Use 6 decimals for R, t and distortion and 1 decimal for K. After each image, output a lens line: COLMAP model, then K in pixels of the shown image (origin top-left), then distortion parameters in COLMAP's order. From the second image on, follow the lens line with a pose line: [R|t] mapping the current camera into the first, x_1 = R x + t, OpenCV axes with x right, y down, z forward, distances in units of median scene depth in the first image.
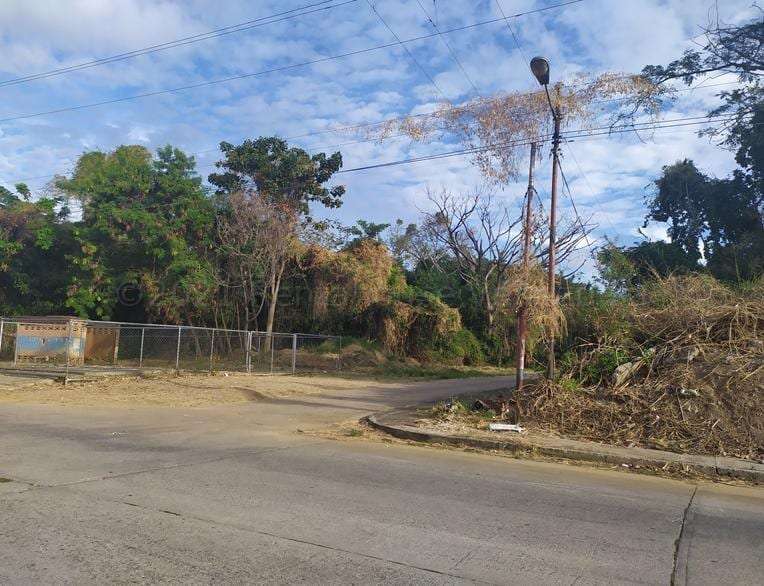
lens RADIAL K [[658.5, 0, 383.9], [0, 658.5, 301.6], [0, 0, 1]] dist [0.063686, -0.067022]
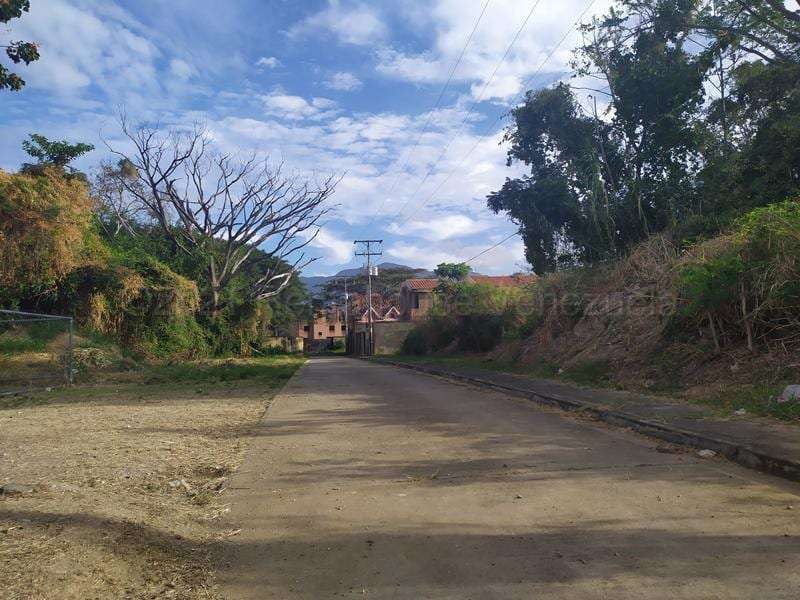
lens RADIAL K [[579.7, 0, 397.3], [0, 579.7, 319.0], [0, 0, 1]] dist [0.007735, -0.000237]
pose [[0.782906, -0.038873, 0.620925, -0.114999], [0.018529, 0.999060, 0.039182, 0.031956], [-0.621864, -0.019171, 0.782890, 0.369210]]
